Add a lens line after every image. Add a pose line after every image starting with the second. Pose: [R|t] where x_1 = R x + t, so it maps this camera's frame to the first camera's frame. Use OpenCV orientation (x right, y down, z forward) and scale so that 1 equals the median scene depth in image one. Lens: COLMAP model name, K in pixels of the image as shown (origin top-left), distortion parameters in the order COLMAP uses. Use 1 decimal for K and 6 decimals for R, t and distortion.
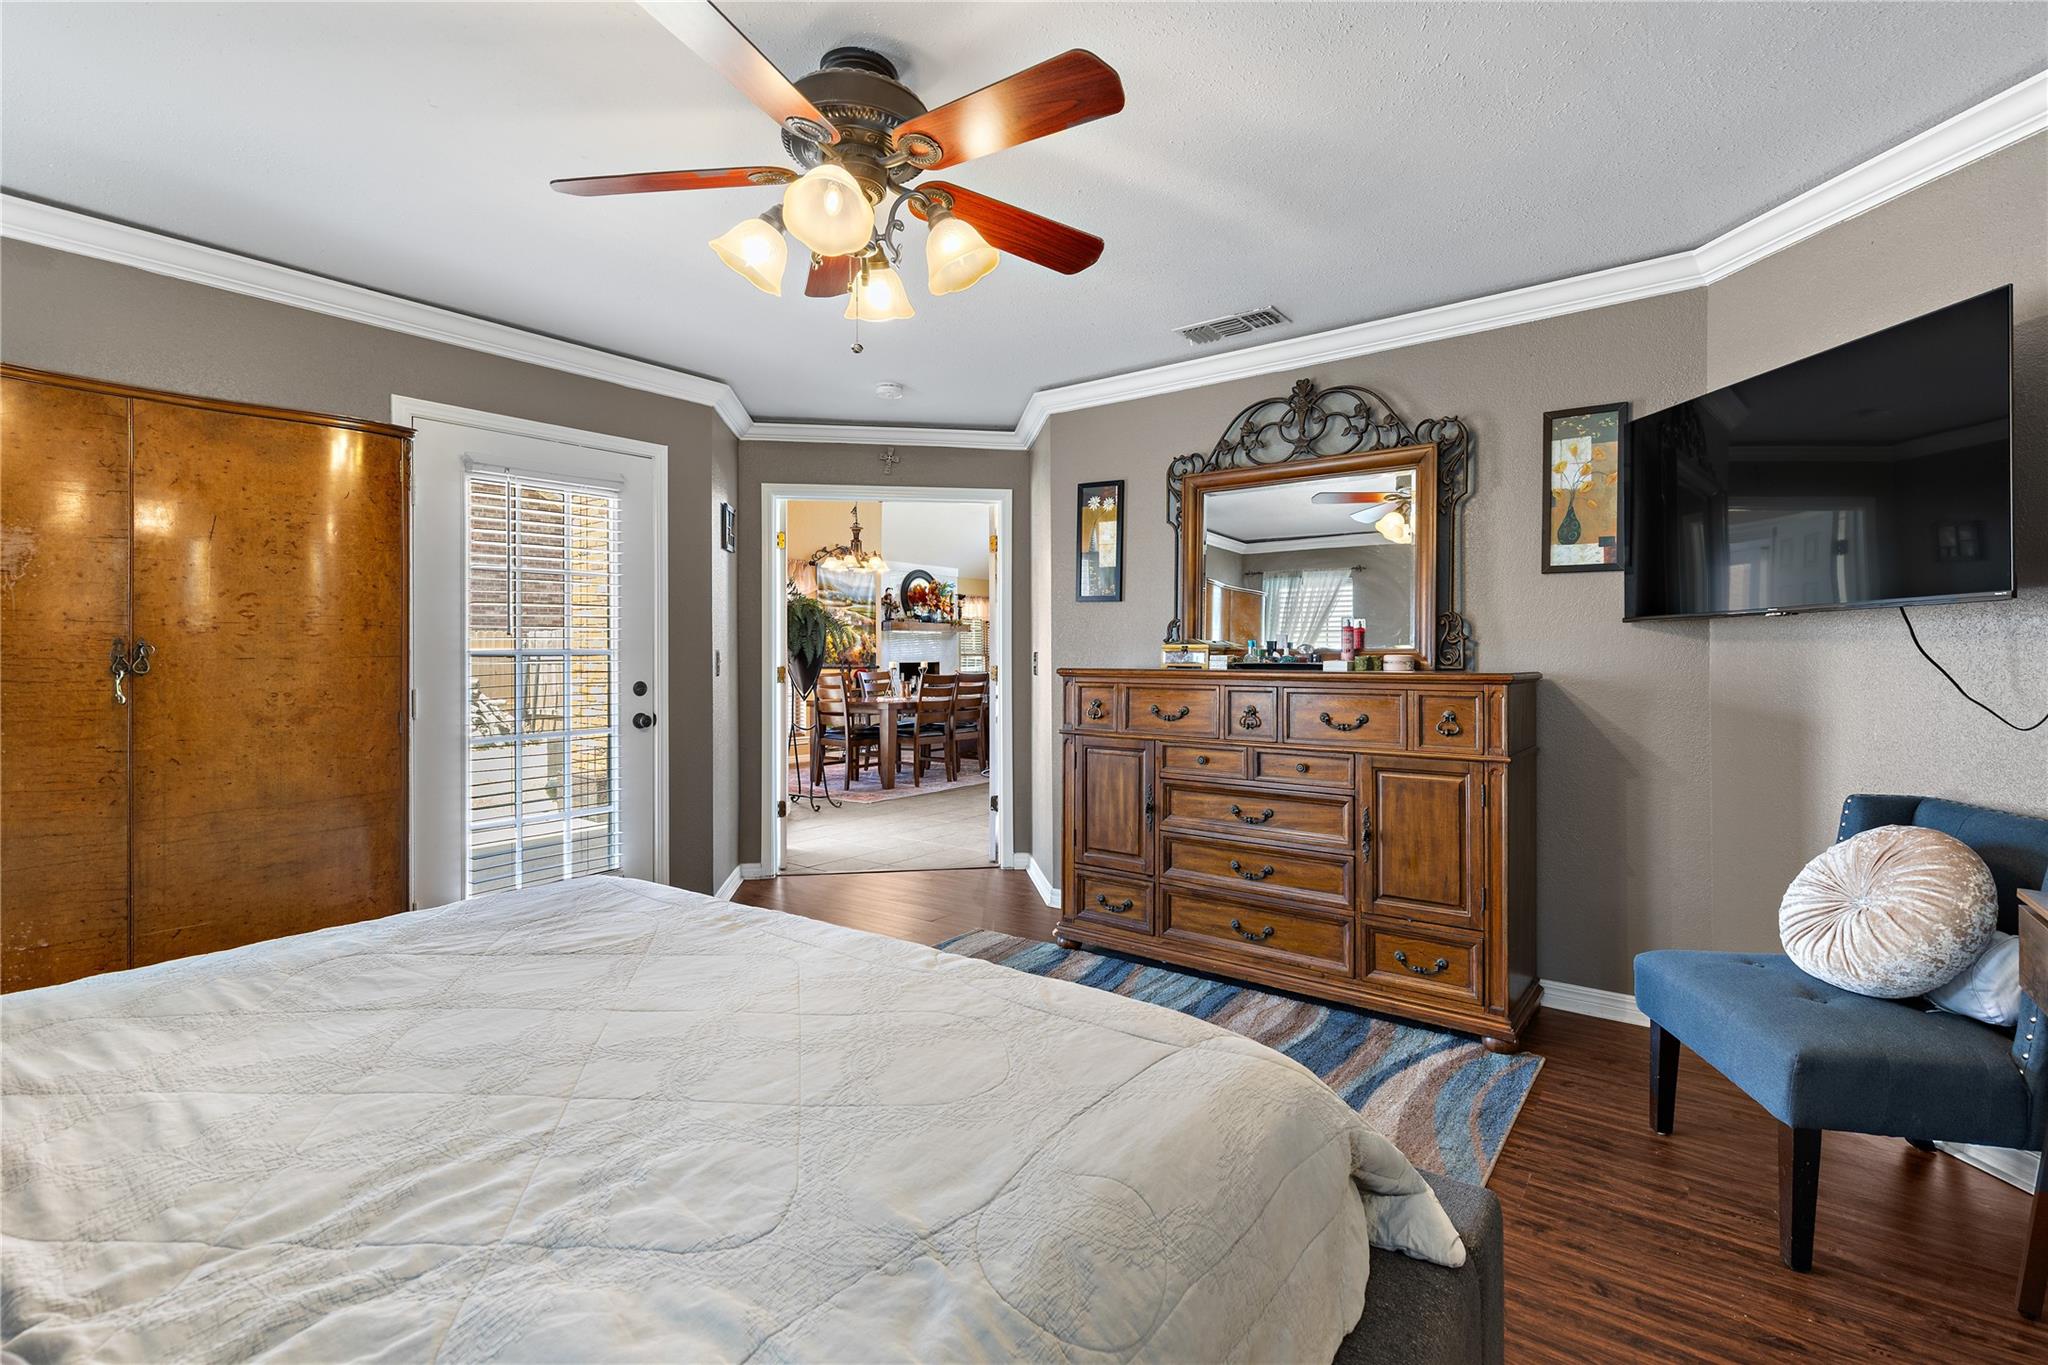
lens RADIAL K [[935.1, 0, 1031.2], [0, 935.1, 651.9], [0, 0, 1]] dist [0.008161, -0.001651]
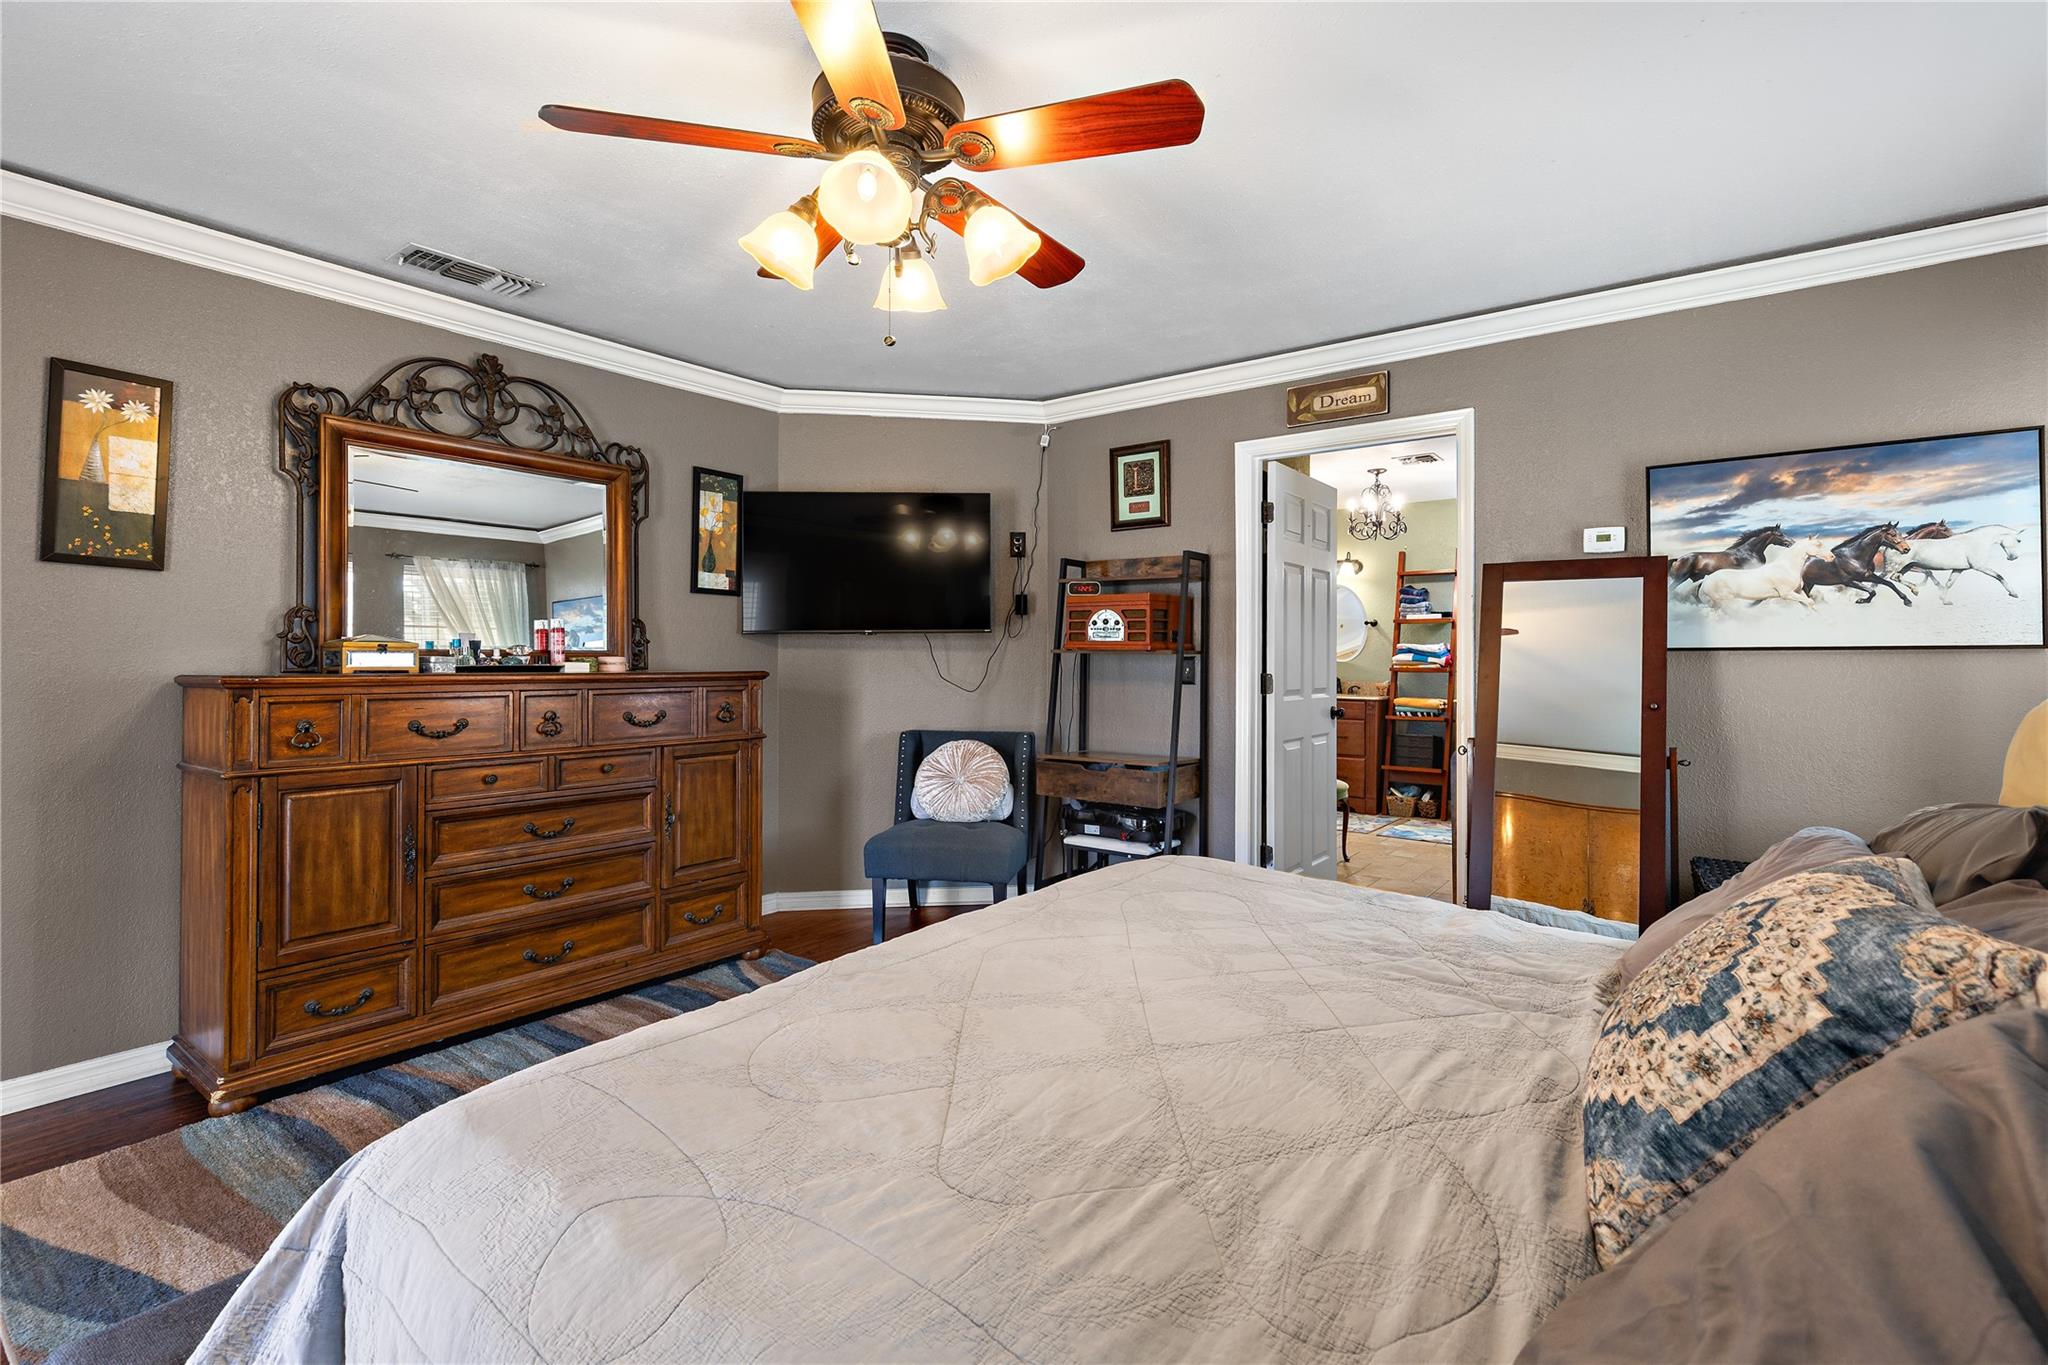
lens RADIAL K [[935.1, 0, 1061.9], [0, 935.1, 648.3], [0, 0, 1]] dist [0.008161, -0.001651]
pose [[-0.022839, 0.009796, 0.999691, -0.706054], [-0.007589, 0.999921, -0.009972, 0.000269], [-0.999710, -0.007815, -0.022763, 0.511087]]
